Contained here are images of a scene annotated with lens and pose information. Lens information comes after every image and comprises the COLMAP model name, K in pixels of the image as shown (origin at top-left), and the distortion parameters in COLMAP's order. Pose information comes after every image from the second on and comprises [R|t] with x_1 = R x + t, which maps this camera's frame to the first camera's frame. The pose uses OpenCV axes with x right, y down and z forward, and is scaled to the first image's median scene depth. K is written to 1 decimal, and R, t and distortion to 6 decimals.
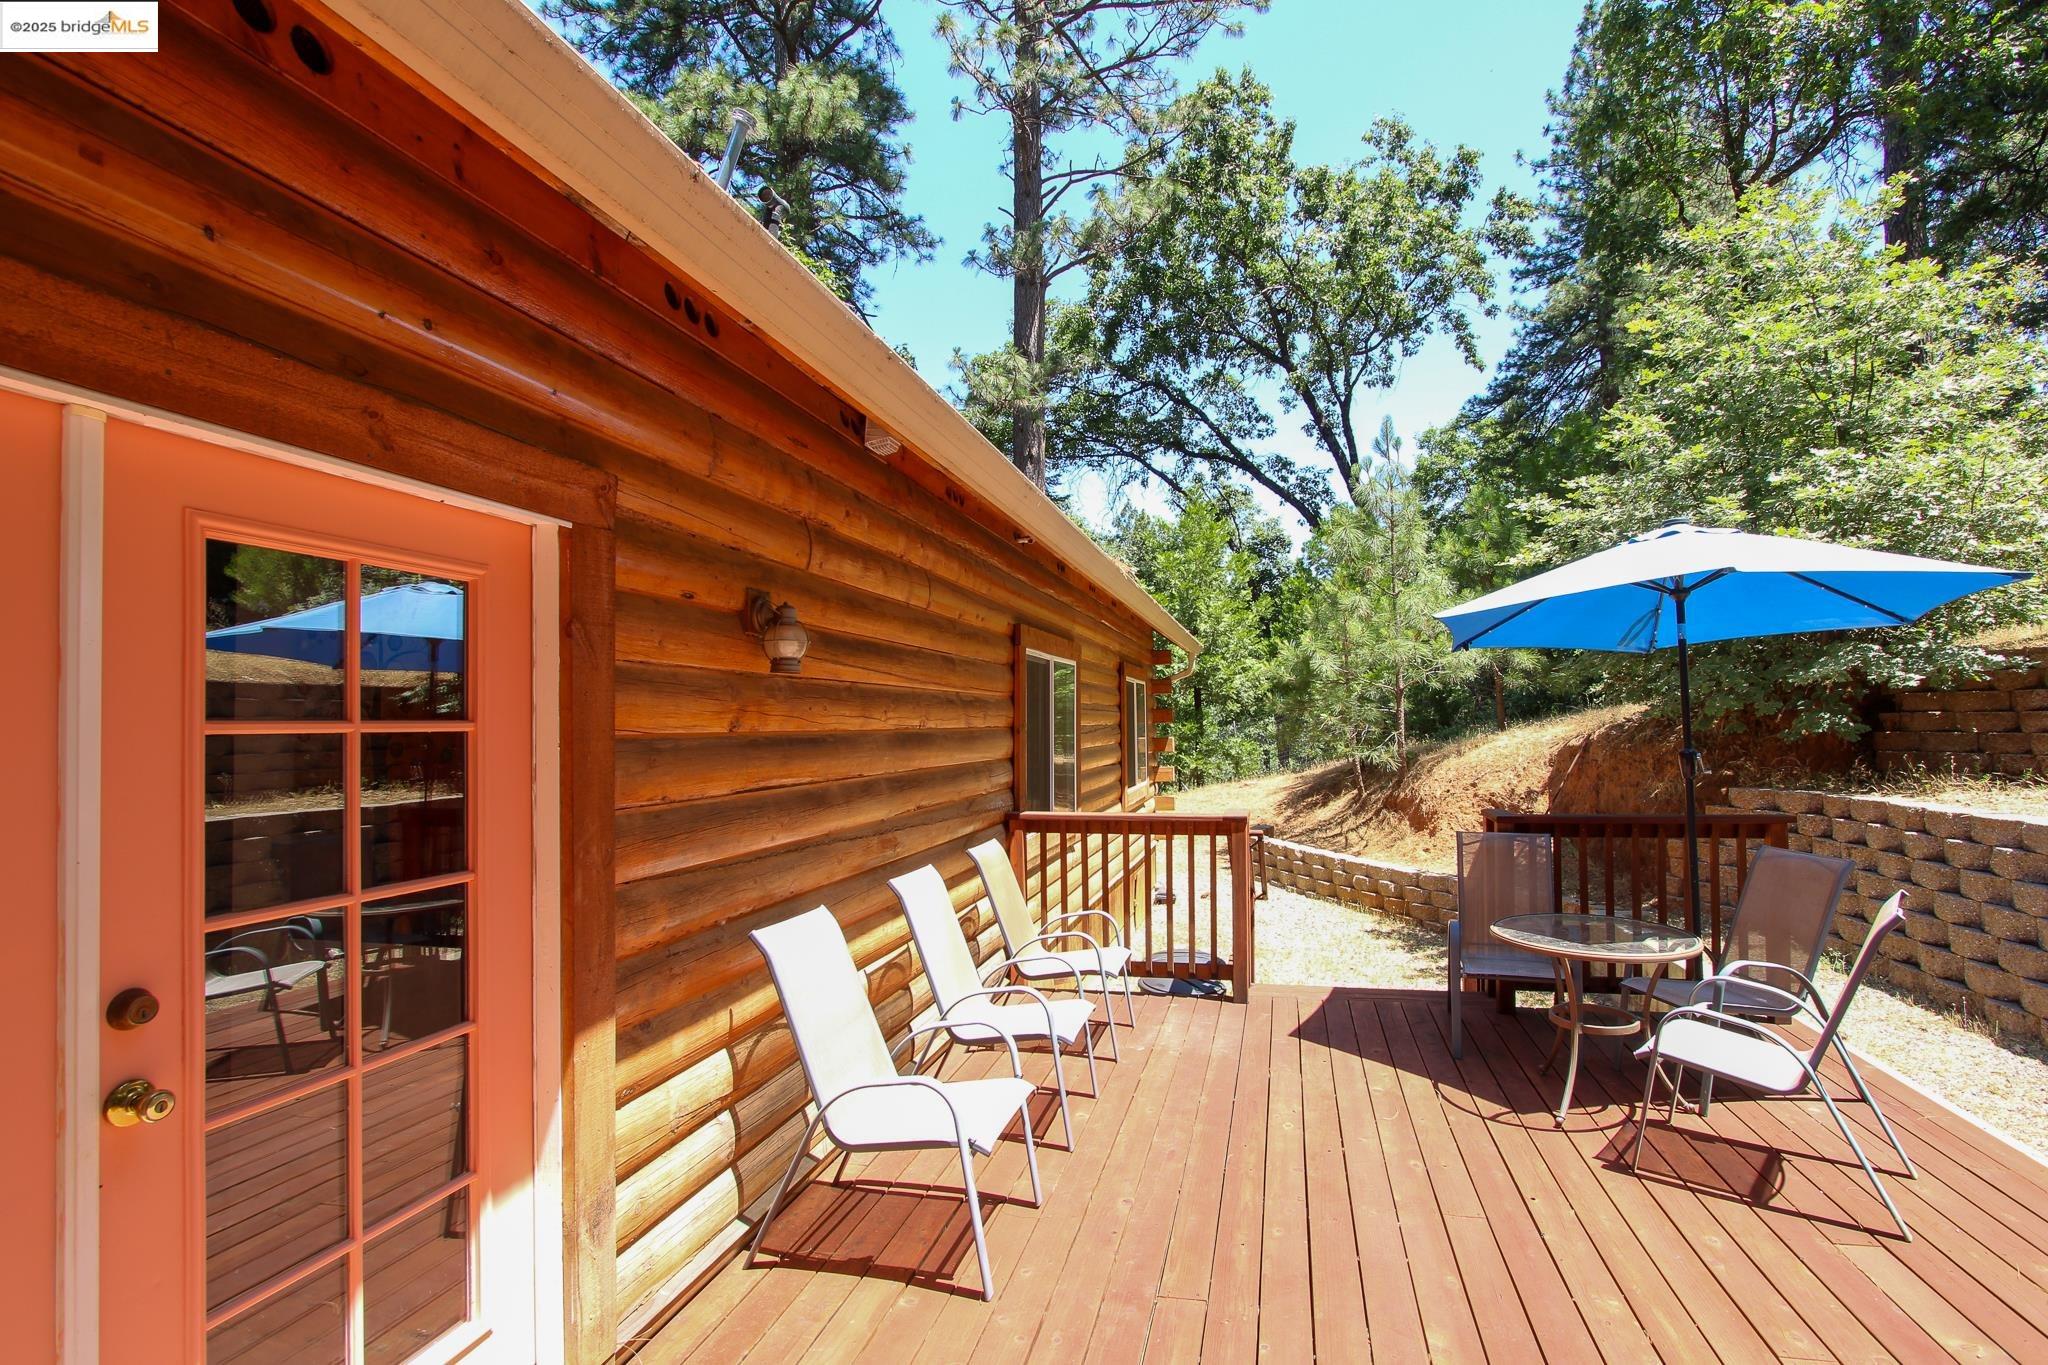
lens RADIAL K [[944.4, 0, 1066.7], [0, 944.4, 700.8], [0, 0, 1]] dist [-0.014232, 0.000193]
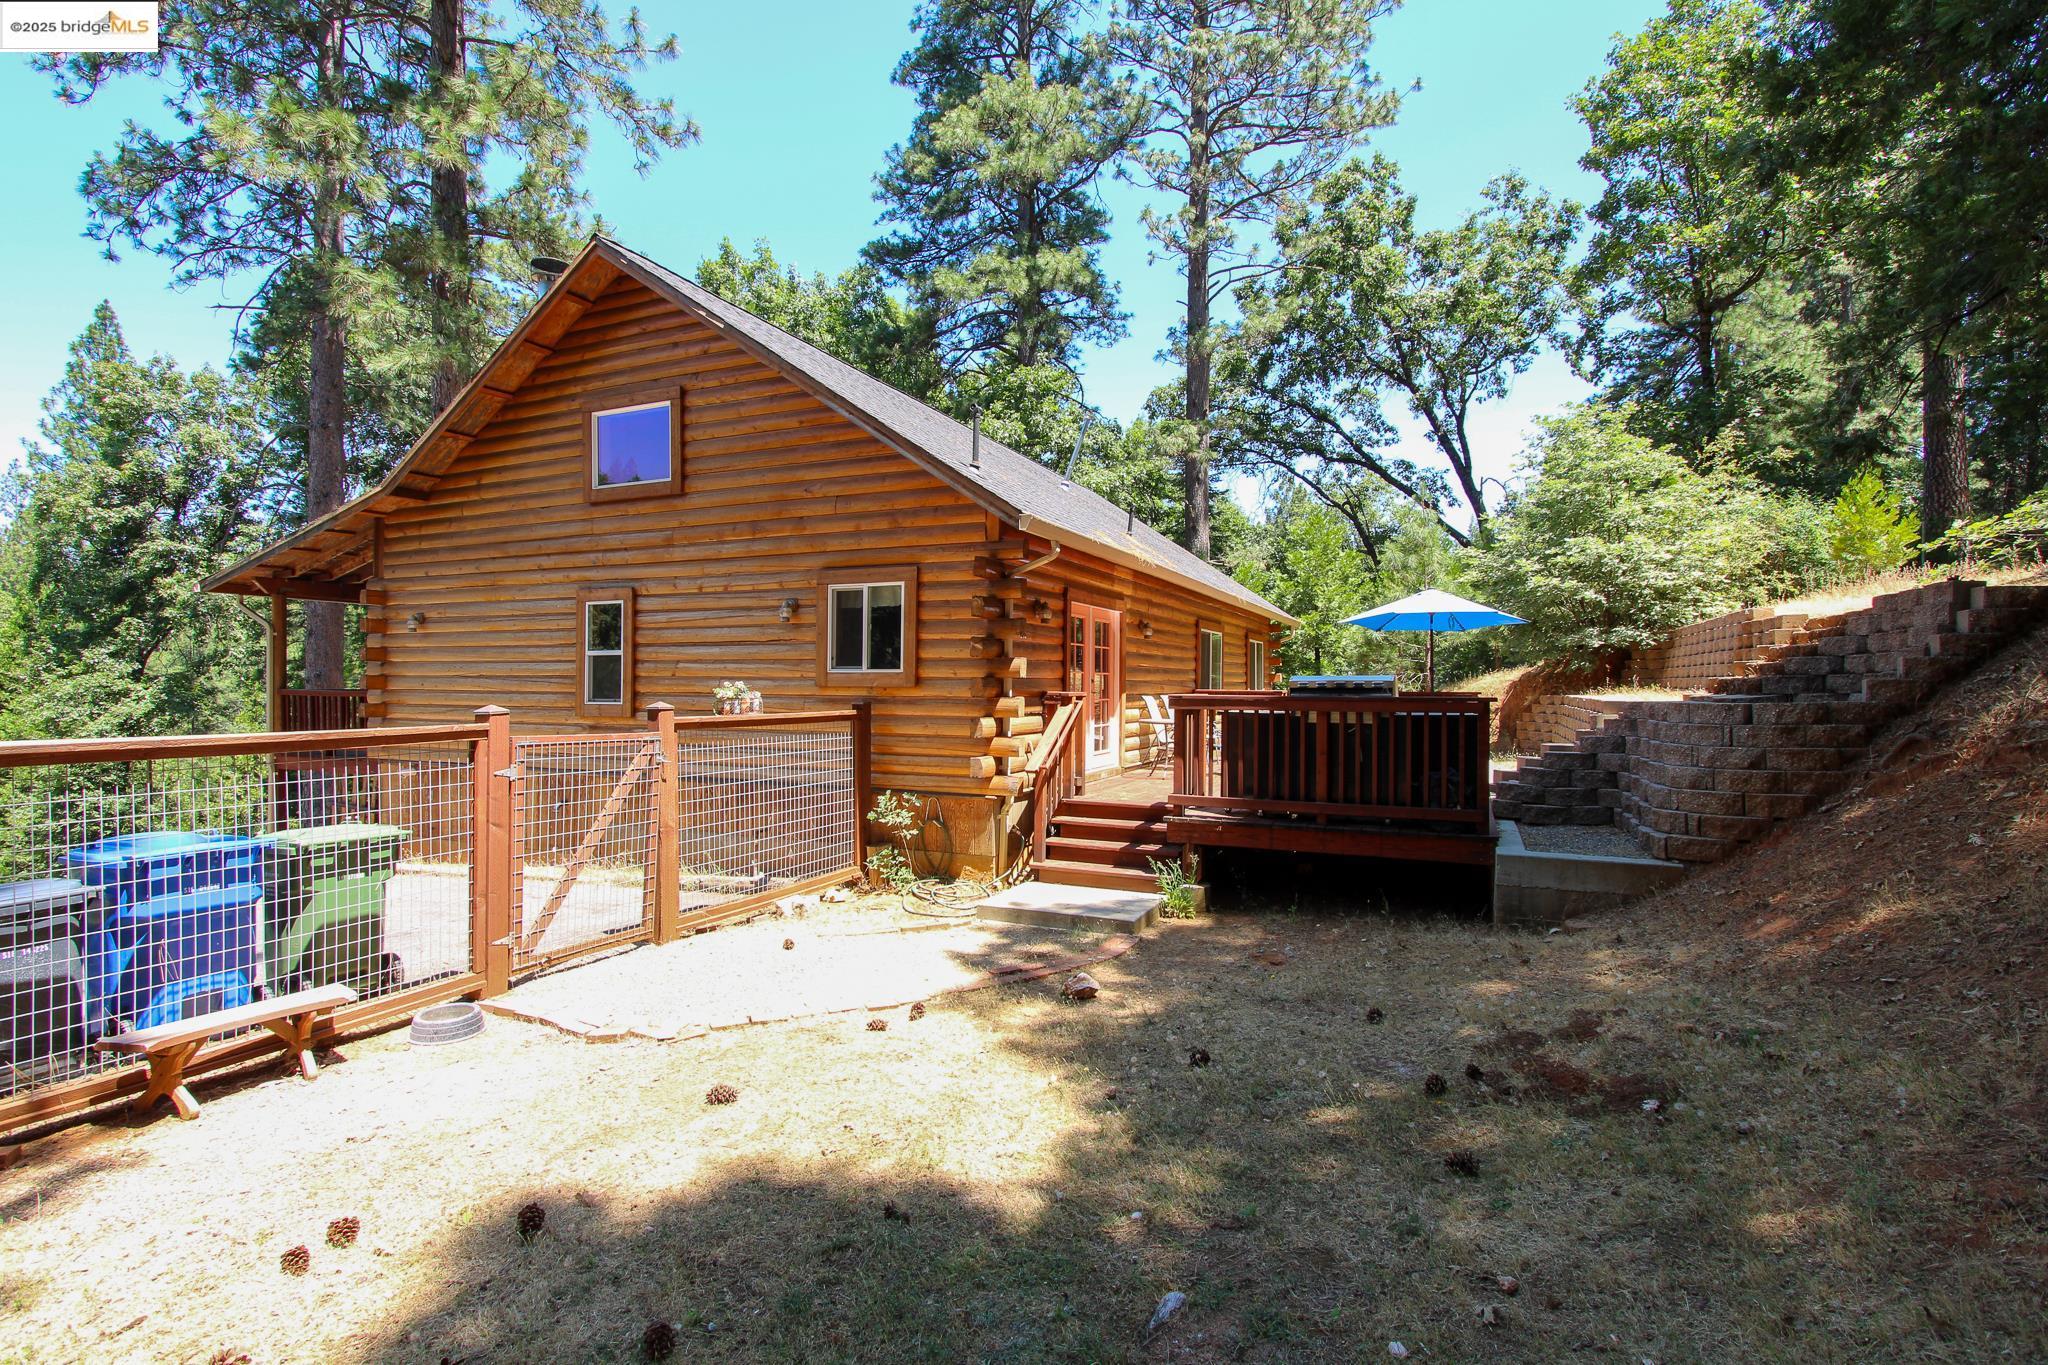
lens RADIAL K [[977.0, 0, 979.7], [0, 977.0, 675.2], [0, 0, 1]] dist [-0.016460, -0.000417]
pose [[0.969486, 0.016169, -0.244613, 0.005560], [-0.012616, 0.999791, 0.016085, 0.008319], [0.244822, -0.012508, 0.969487, -0.401537]]
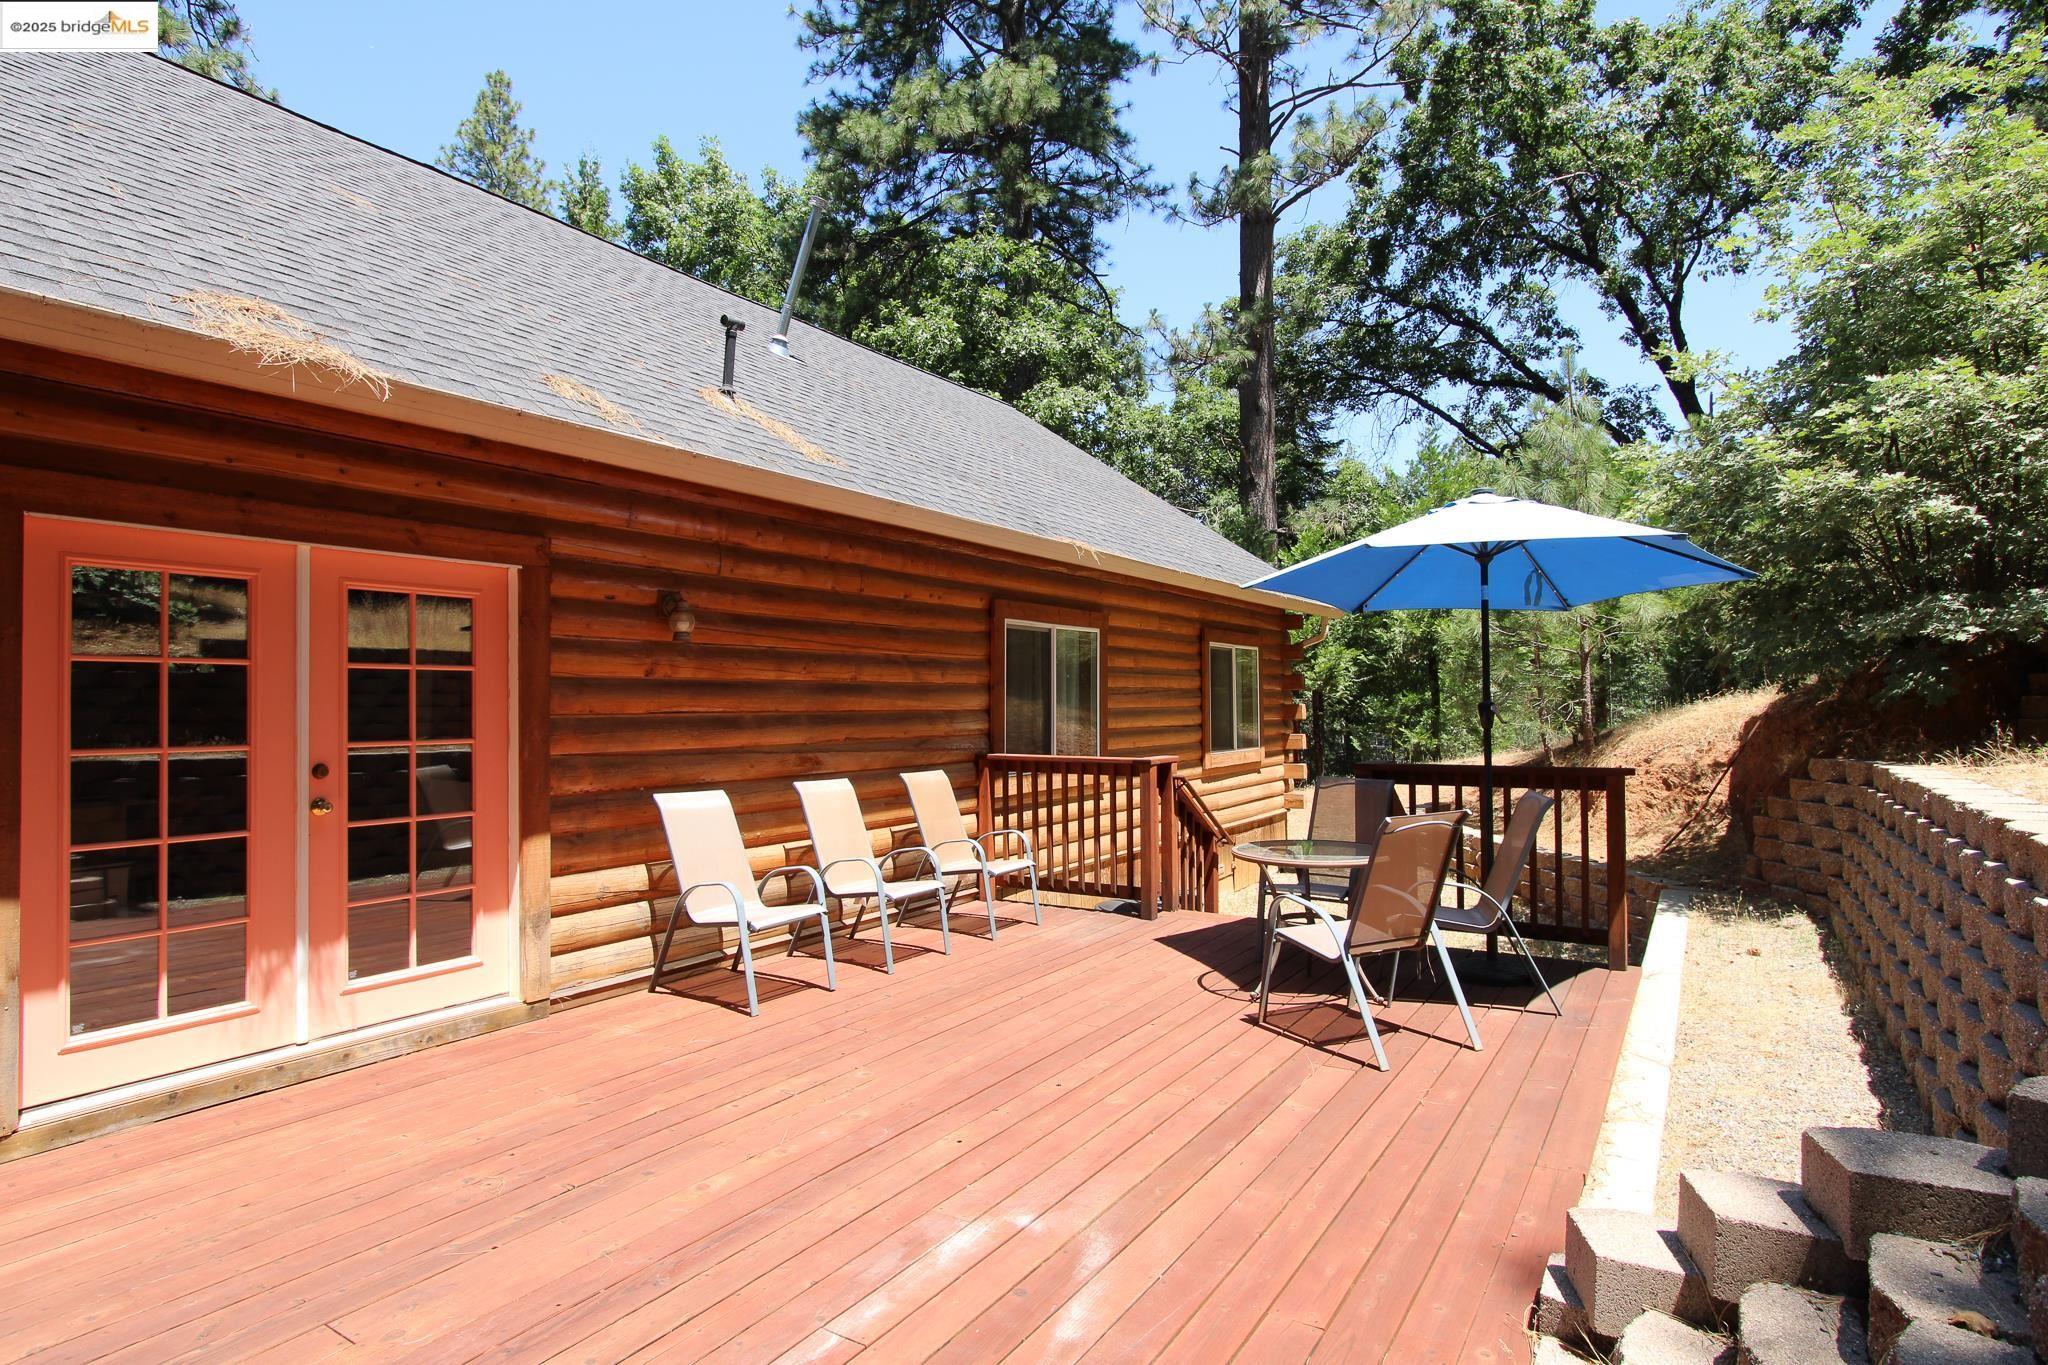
lens RADIAL K [[1071.0, 0, 1024.0], [0, 1071.0, 682.5], [0, 0, 1]] dist [-0.024975, 0.012434]
pose [[0.934083, -0.000101, -0.357057, 0.104070], [0.002548, 0.999976, 0.006381, 0.003621], [0.357048, -0.006870, 0.934061, -0.058931]]
